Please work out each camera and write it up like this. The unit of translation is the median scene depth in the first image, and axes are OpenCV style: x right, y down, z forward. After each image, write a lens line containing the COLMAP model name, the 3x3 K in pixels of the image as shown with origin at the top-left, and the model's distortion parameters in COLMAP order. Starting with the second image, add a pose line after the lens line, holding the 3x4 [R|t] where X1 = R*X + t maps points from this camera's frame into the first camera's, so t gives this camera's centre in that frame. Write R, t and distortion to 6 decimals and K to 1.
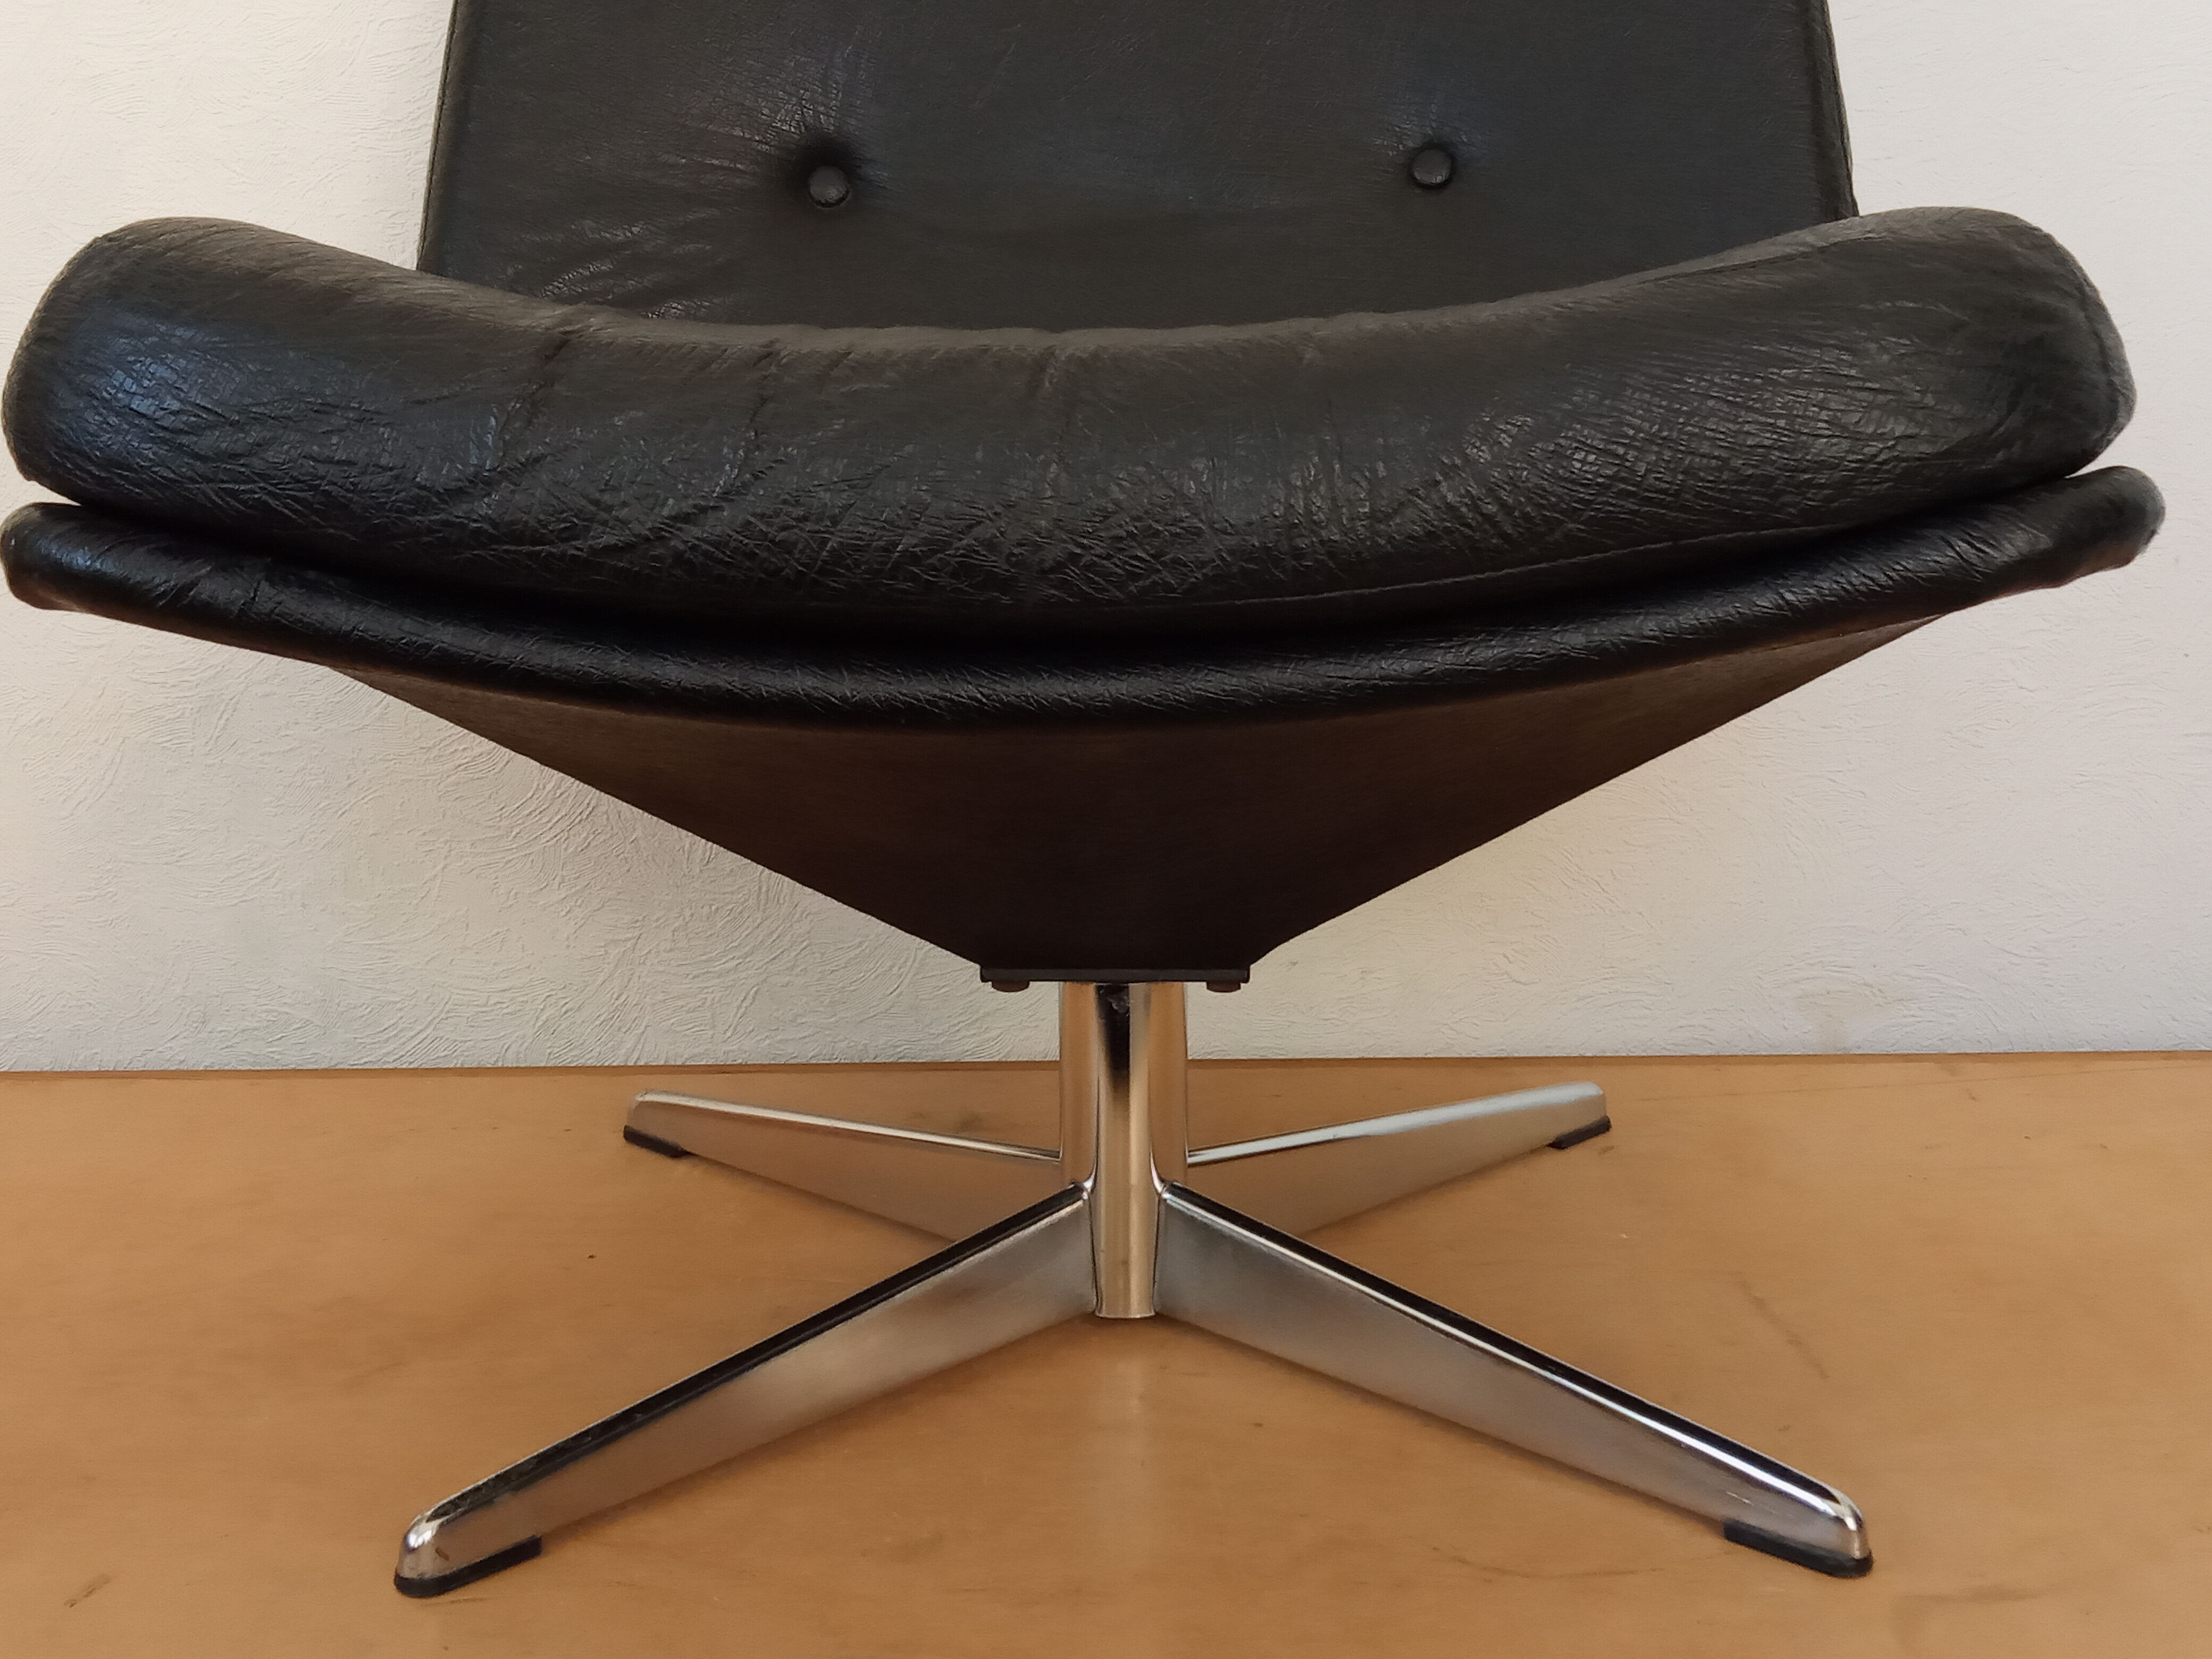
lens RADIAL K [[2867.3, 0, 1102.3], [0, 2867.3, 829.4], [0, 0, 1]] dist [0.061605, 0.000000]
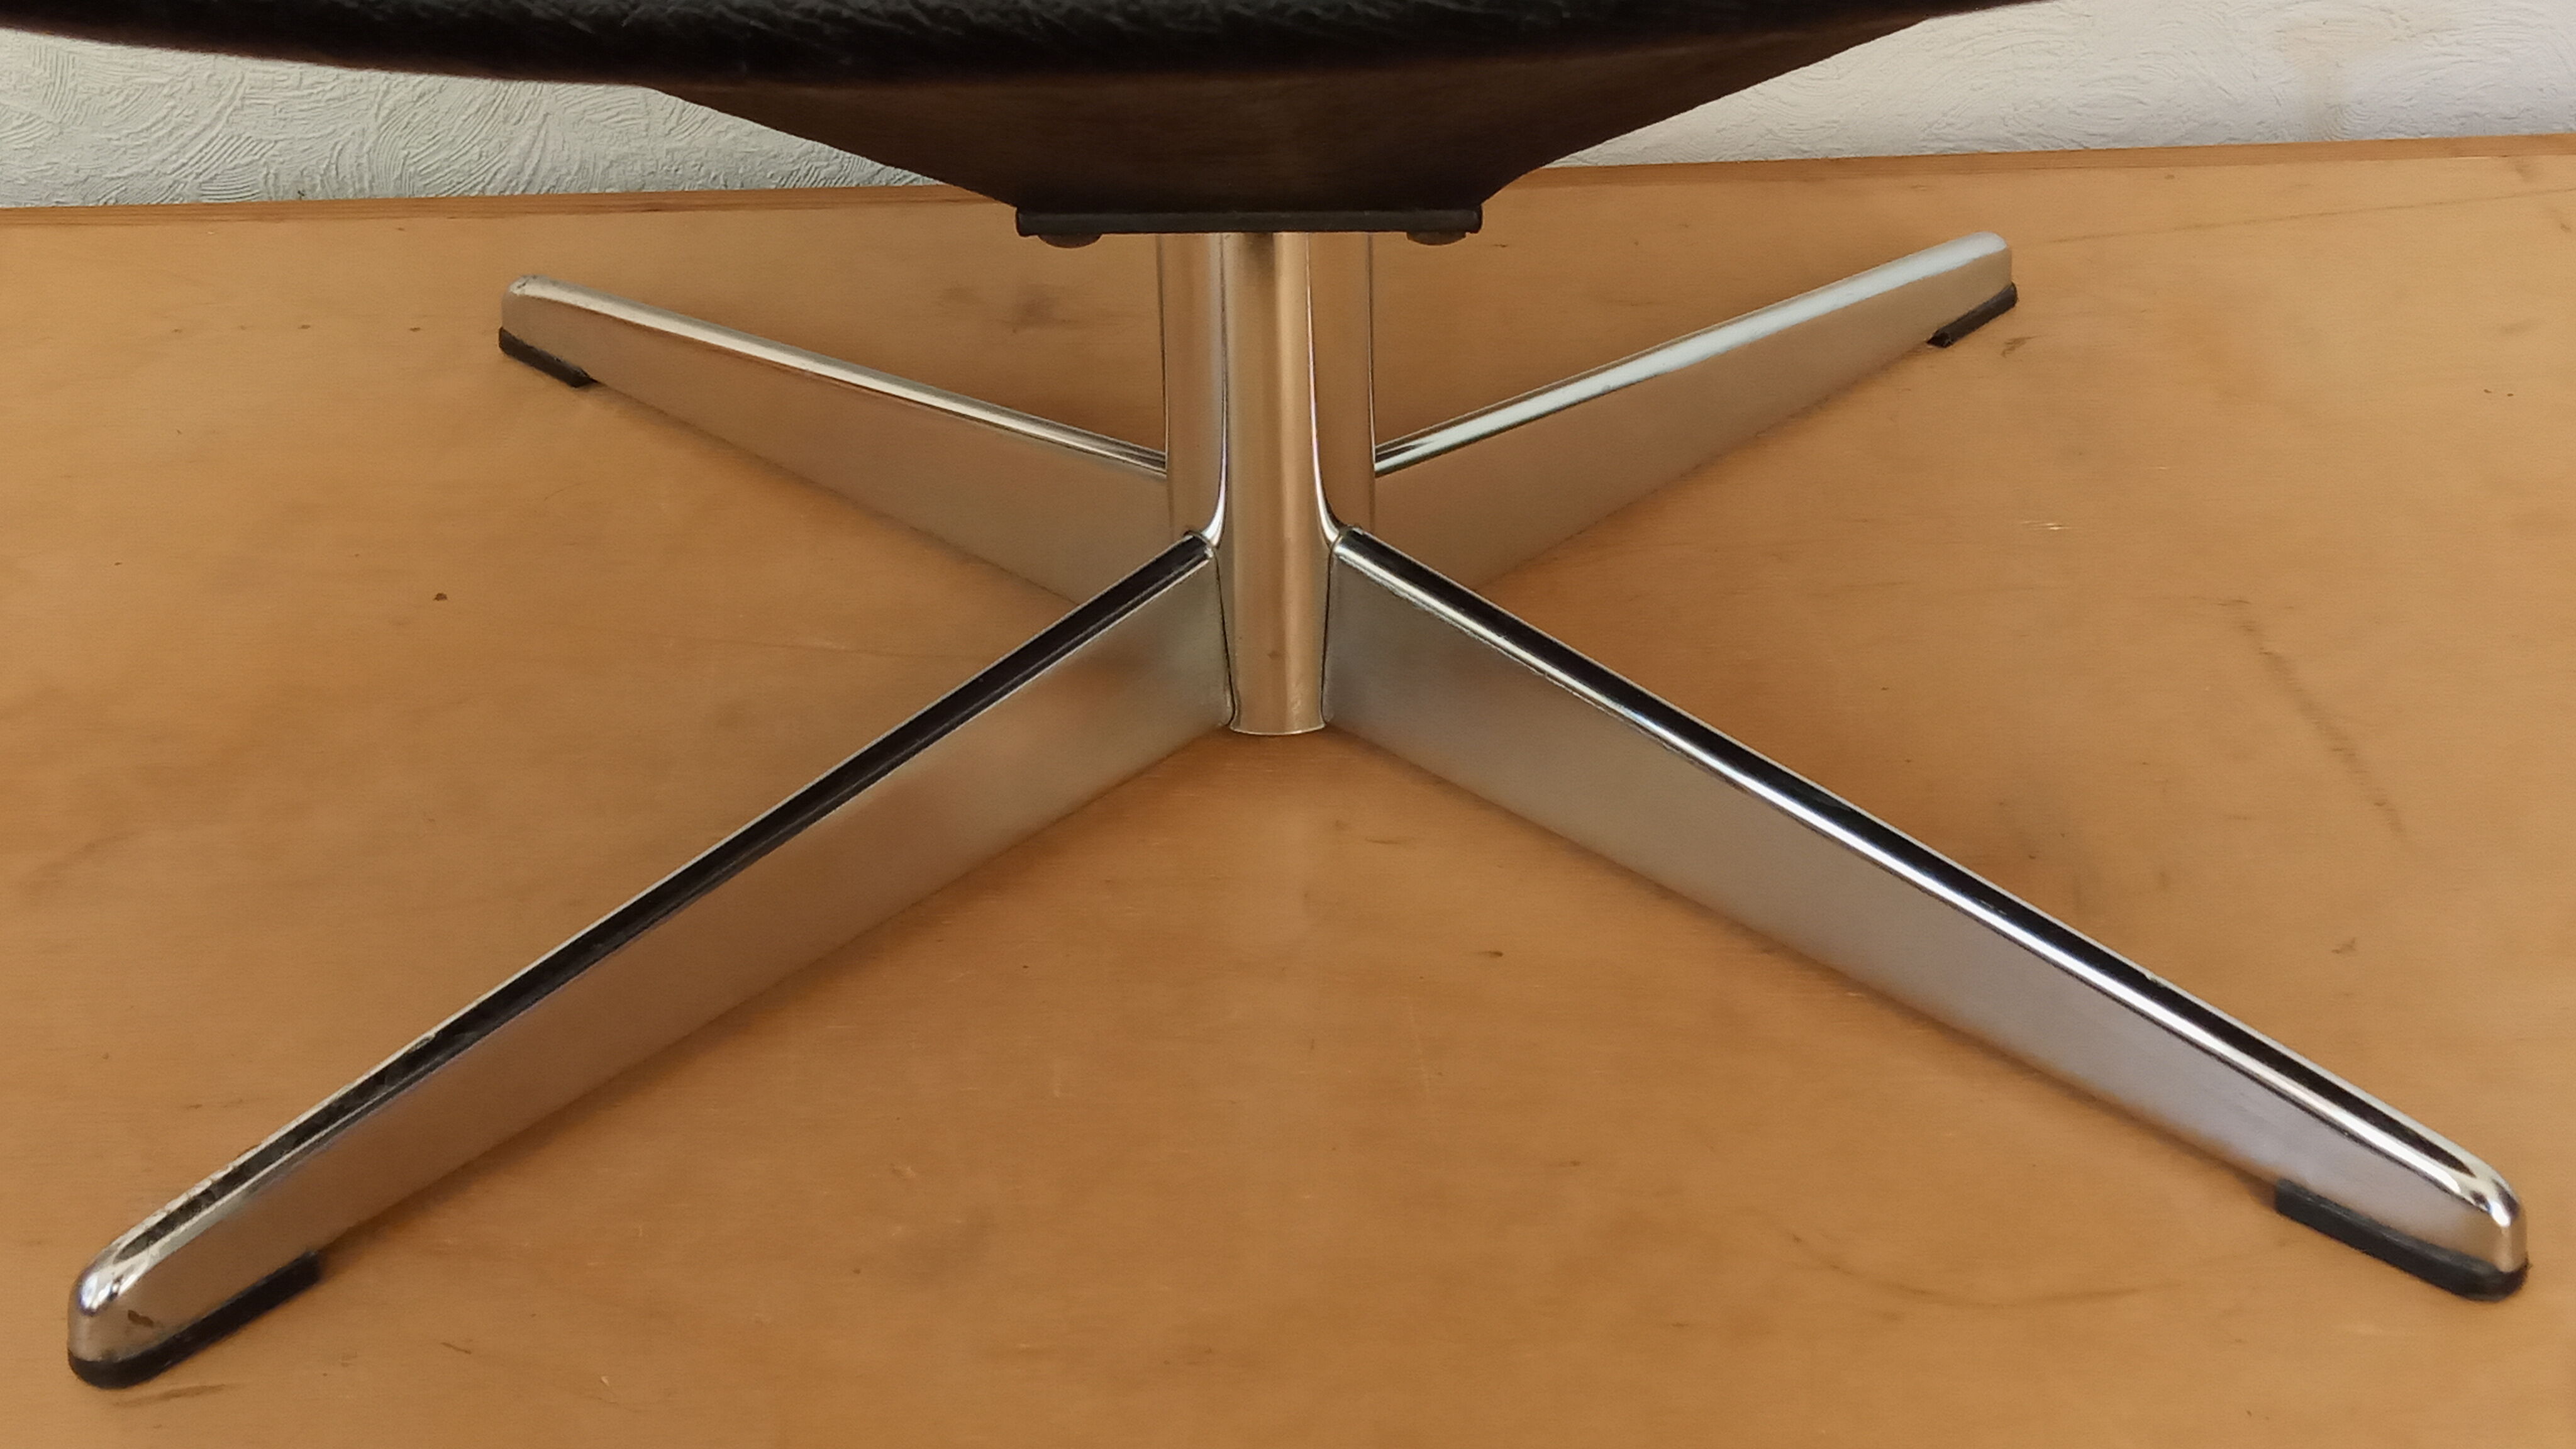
lens RADIAL K [[3232.3, 0, 1297.9], [0, 3232.3, 724.6], [0, 0, 1]] dist [0.042340, 0.000000]
pose [[0.999690, -0.022466, 0.010715, 0.004706], [0.017371, 0.938042, 0.346087, -0.076716], [-0.017826, -0.345794, 0.938141, 0.339438]]
